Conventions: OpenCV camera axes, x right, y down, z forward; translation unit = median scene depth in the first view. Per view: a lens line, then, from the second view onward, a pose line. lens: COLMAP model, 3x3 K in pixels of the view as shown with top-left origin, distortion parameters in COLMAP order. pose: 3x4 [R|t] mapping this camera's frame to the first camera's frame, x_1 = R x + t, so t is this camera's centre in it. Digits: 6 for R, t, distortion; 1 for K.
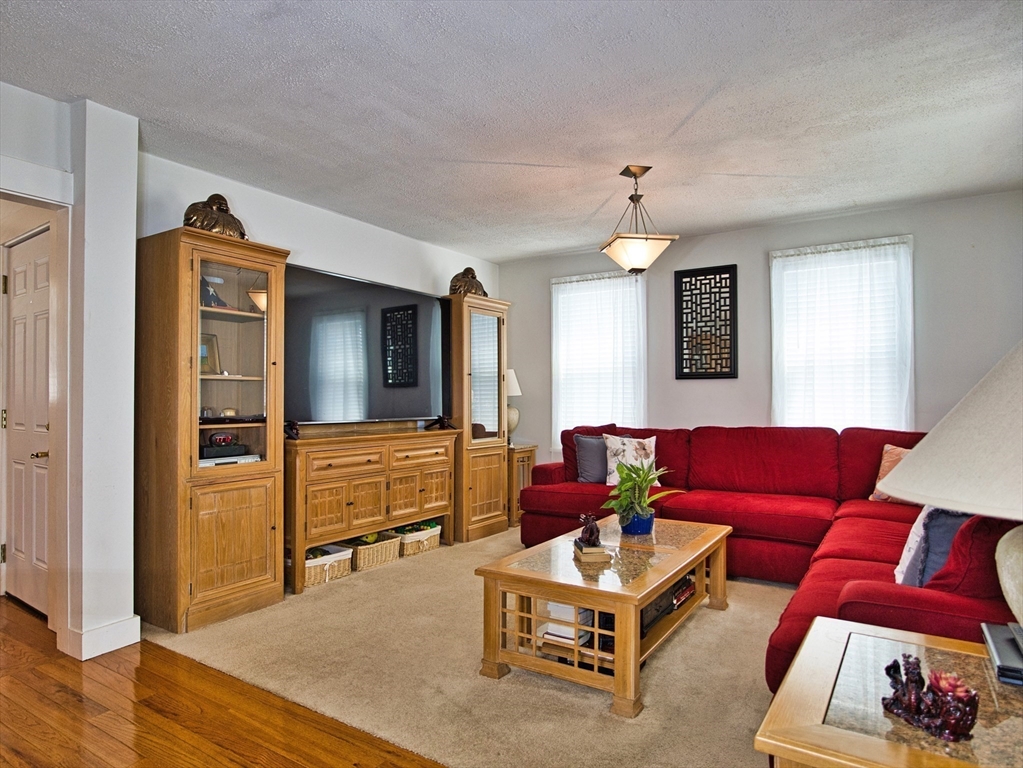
lens RADIAL K [[609.1, 0, 508.0], [0, 609.1, 390.9], [0, 0, 1]] dist [-0.042125, 0.024276]
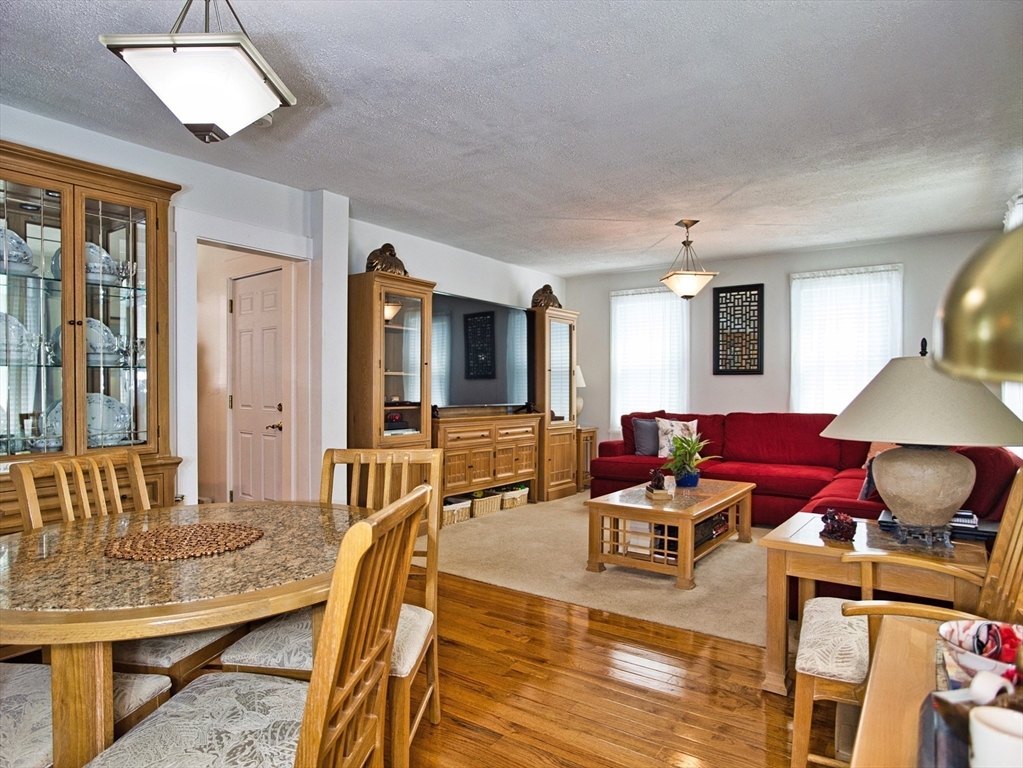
lens RADIAL K [[616.2, 0, 504.7], [0, 616.2, 390.8], [0, 0, 1]] dist [-0.046556, 0.027816]
pose [[0.998870, 0.006061, -0.047131, -0.102215], [-0.005258, 0.999839, 0.017140, -0.006039], [0.047228, -0.016872, 0.998742, -0.309646]]
